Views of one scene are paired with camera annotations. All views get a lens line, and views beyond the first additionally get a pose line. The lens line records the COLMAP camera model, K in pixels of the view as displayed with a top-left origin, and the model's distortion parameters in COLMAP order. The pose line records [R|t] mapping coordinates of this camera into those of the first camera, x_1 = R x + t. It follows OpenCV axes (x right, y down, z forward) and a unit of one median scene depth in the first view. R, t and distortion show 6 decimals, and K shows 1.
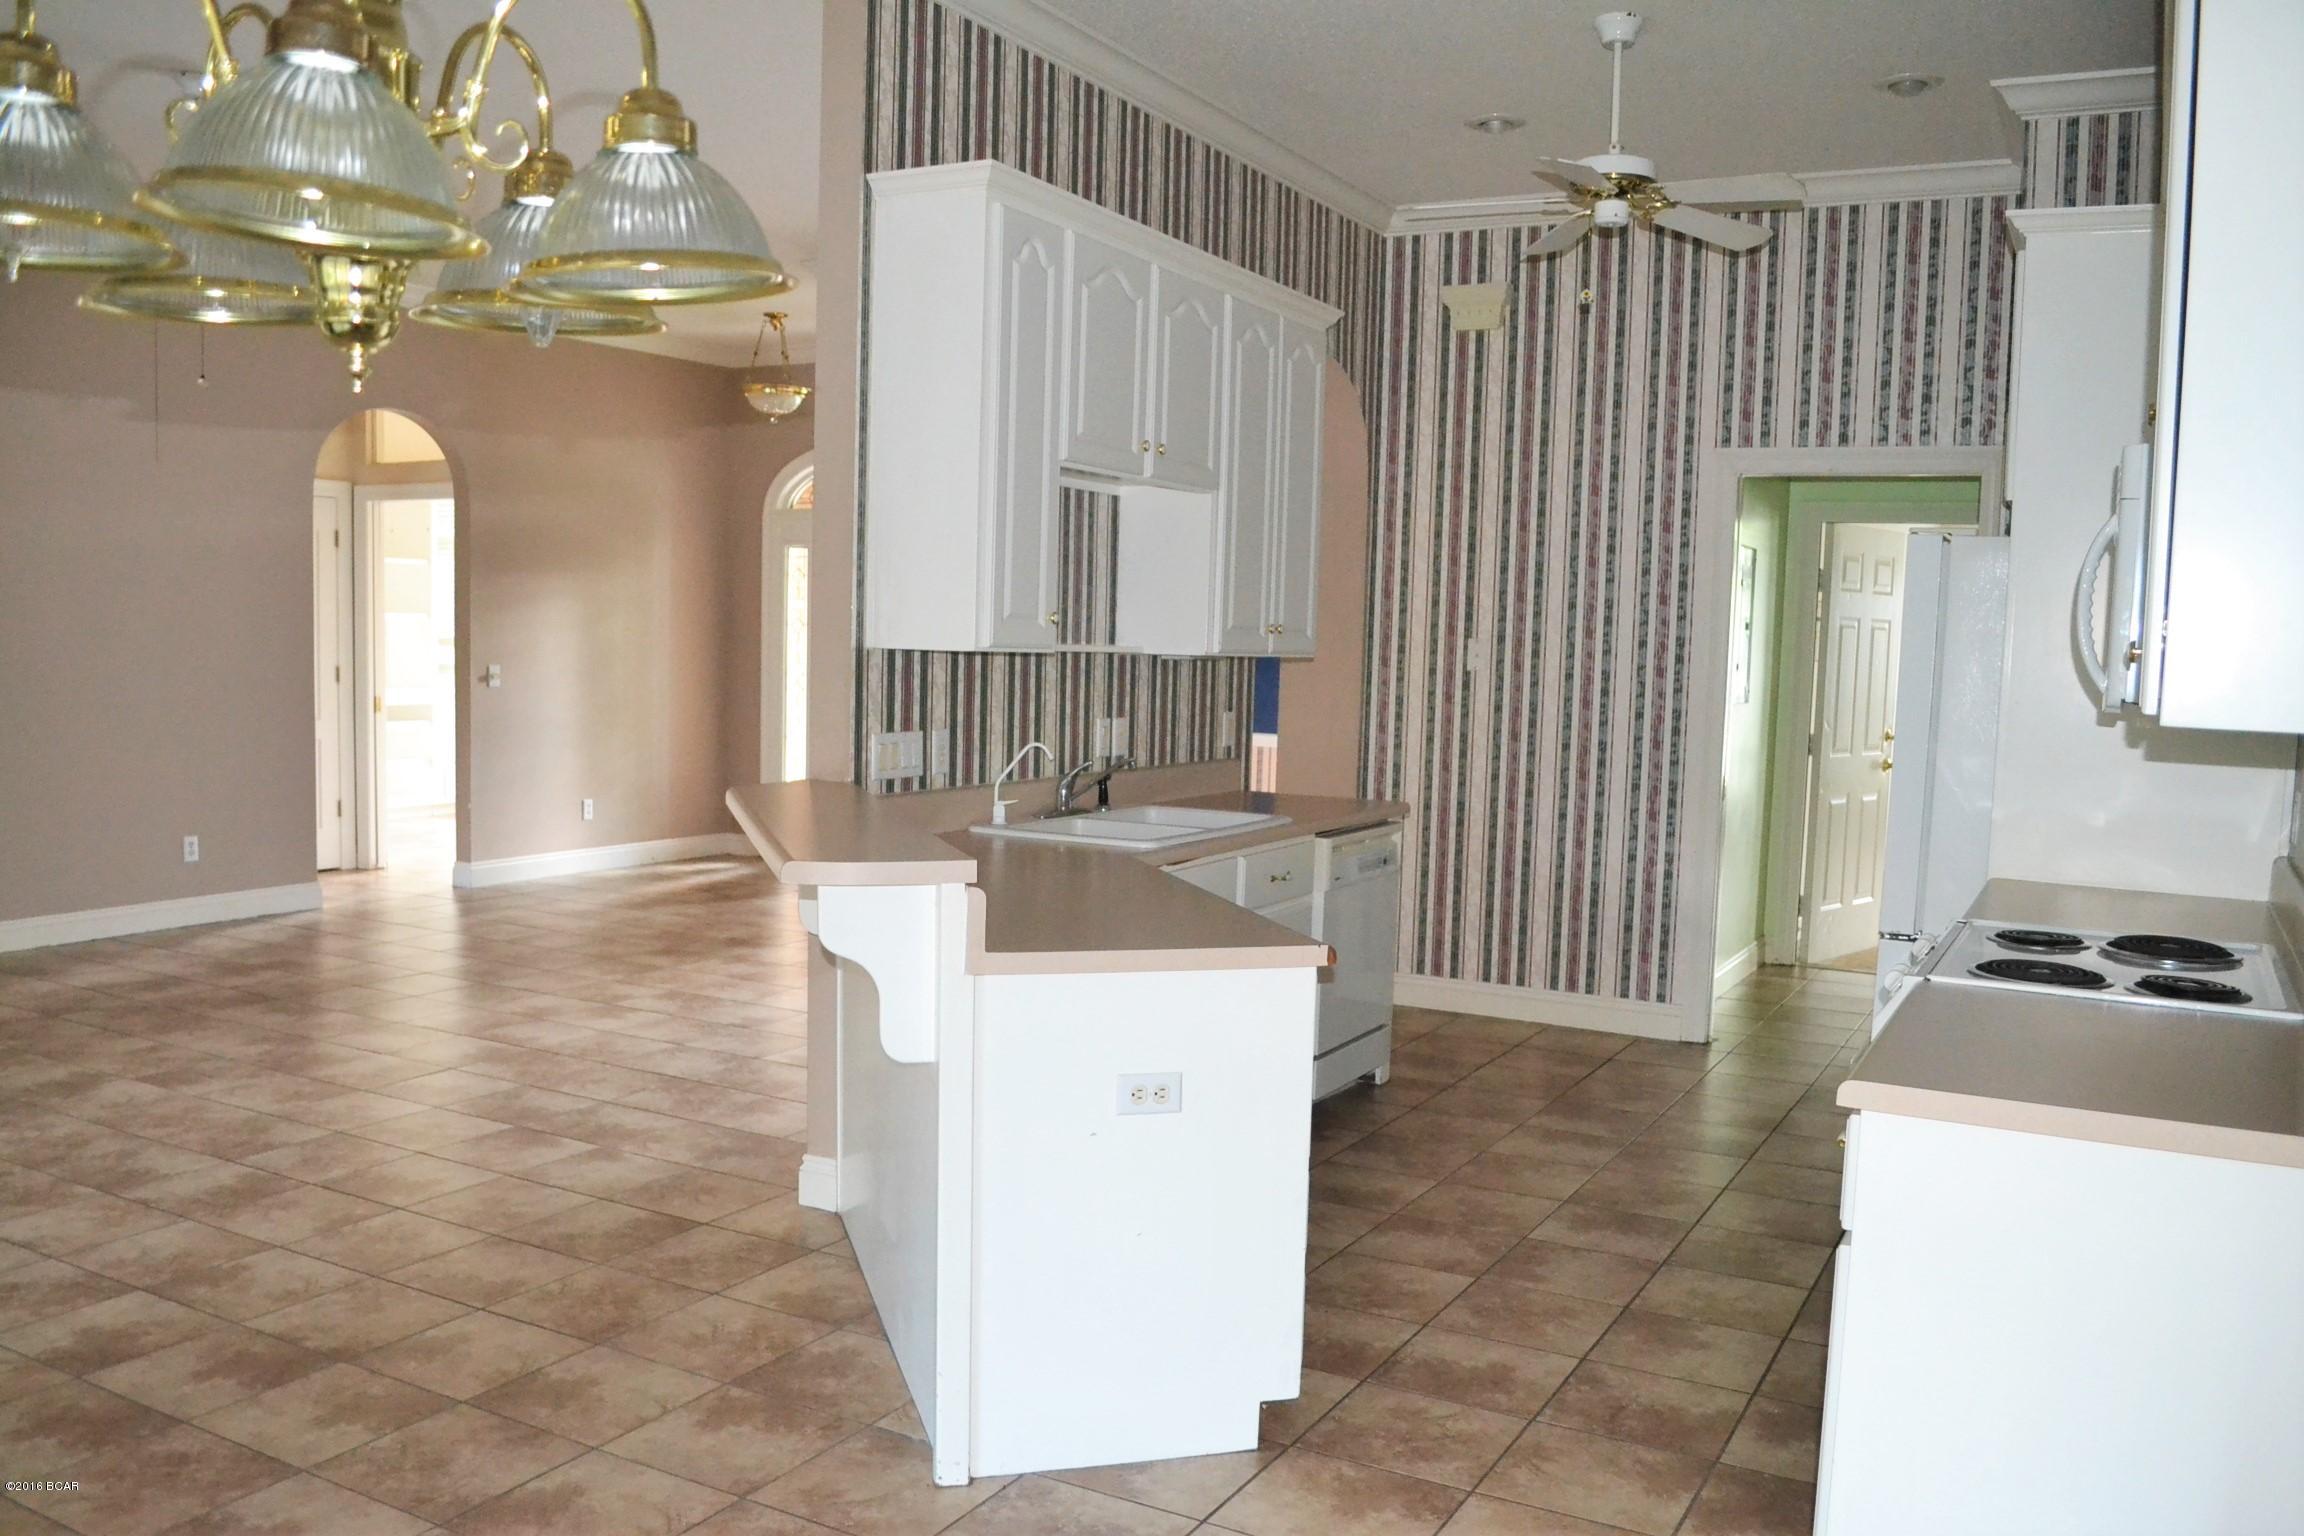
lens RADIAL K [[1848.2, 0, 1160.9], [0, 1848.2, 807.7], [0, 0, 1]] dist [-0.084480, 0.016701]
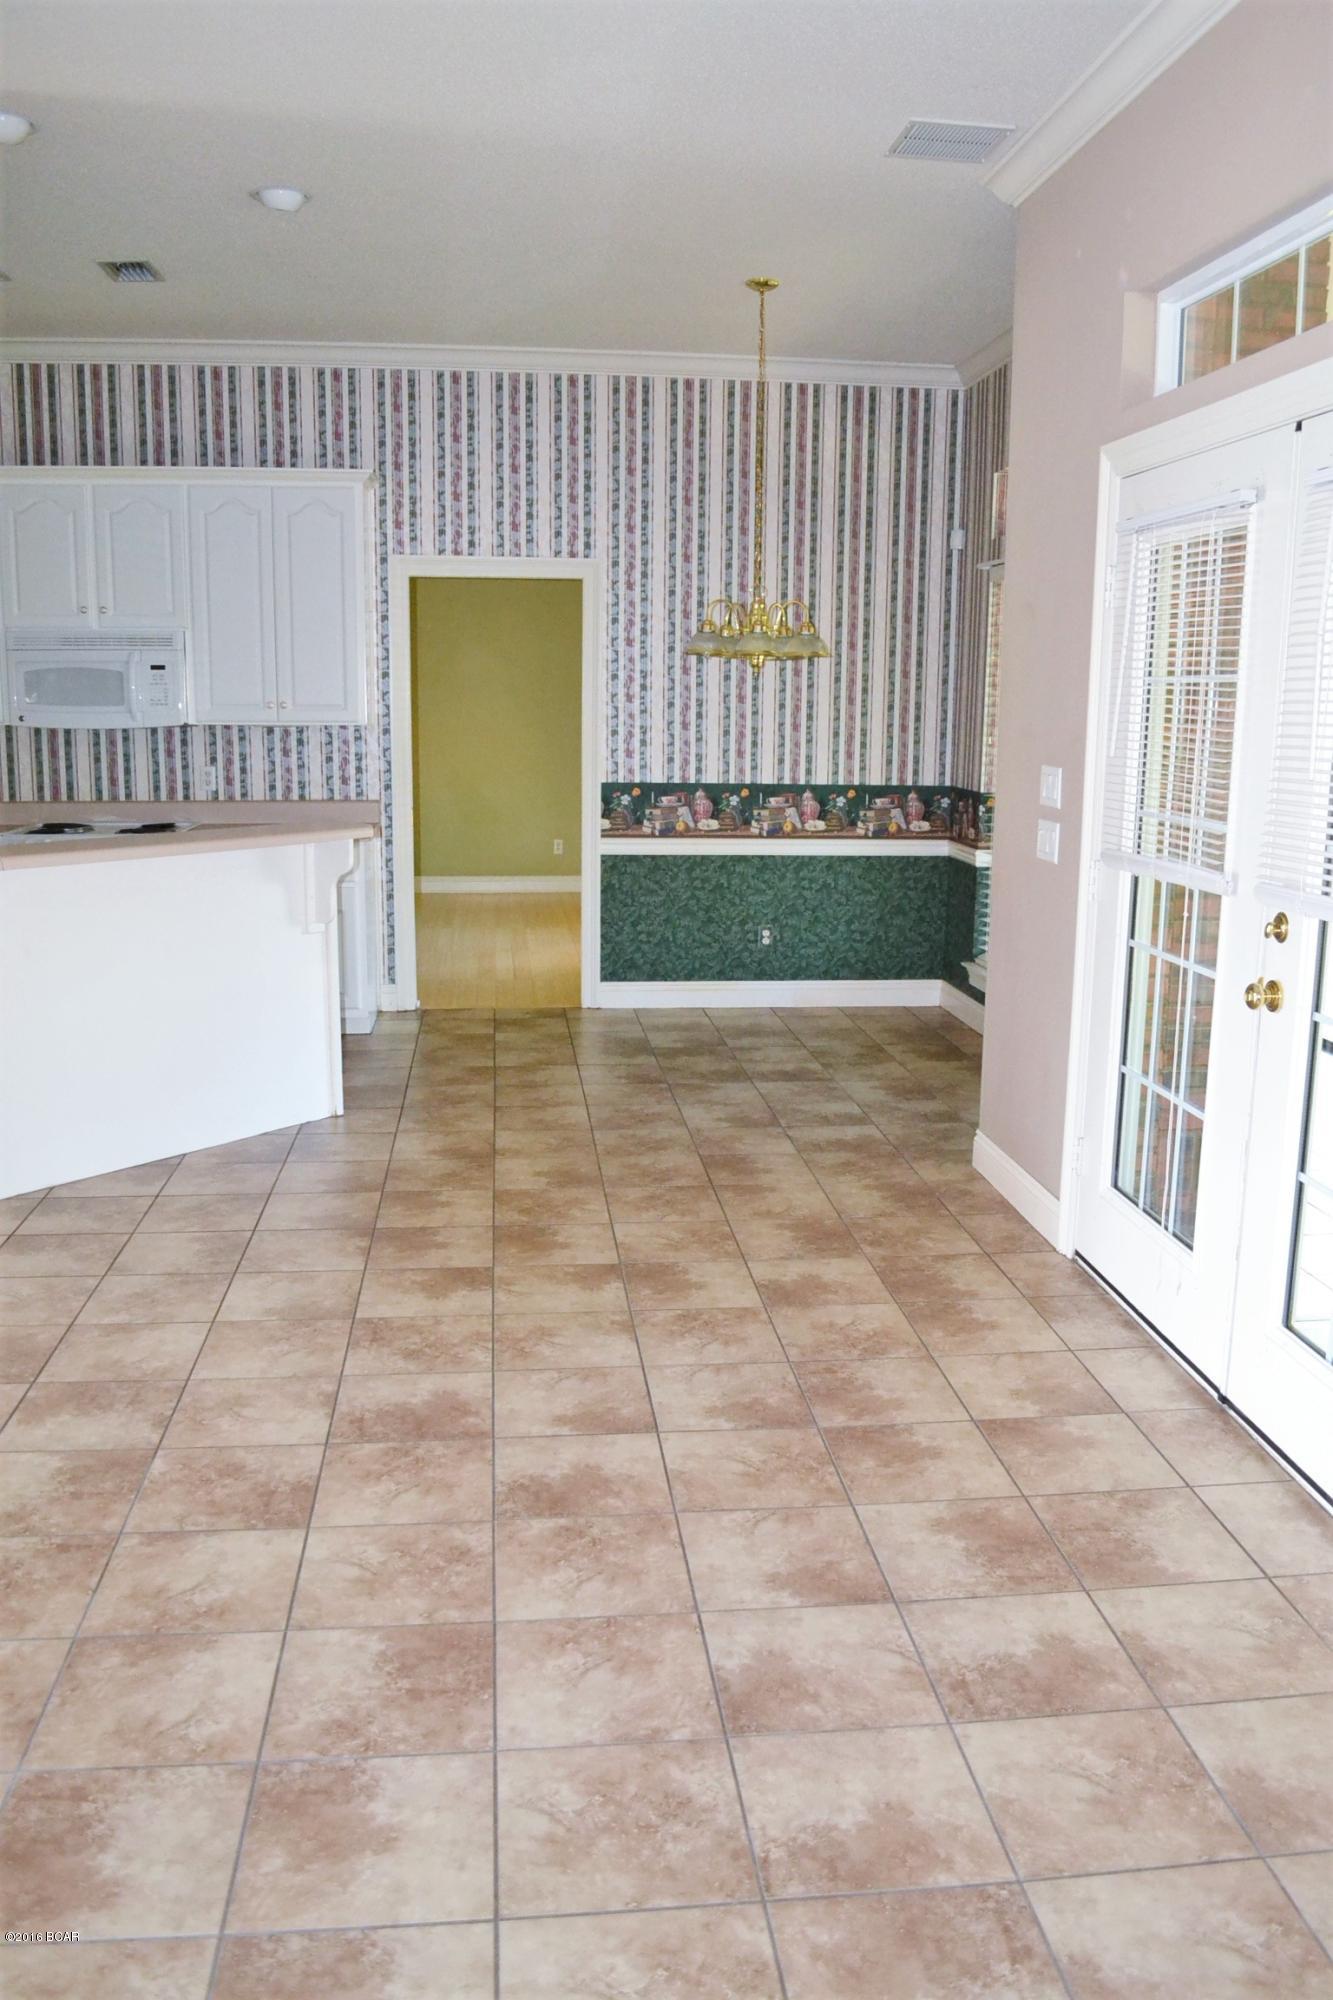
lens RADIAL K [[1604.3, 0, 691.4], [0, 1604.3, 1006.8], [0, 0, 1]] dist [-0.084480, 0.016701]
pose [[-0.583107, -0.185245, 0.790993, -1.325526], [0.052022, 0.963143, 0.263911, -0.165532], [-0.810728, 0.195037, -0.551979, 1.217081]]
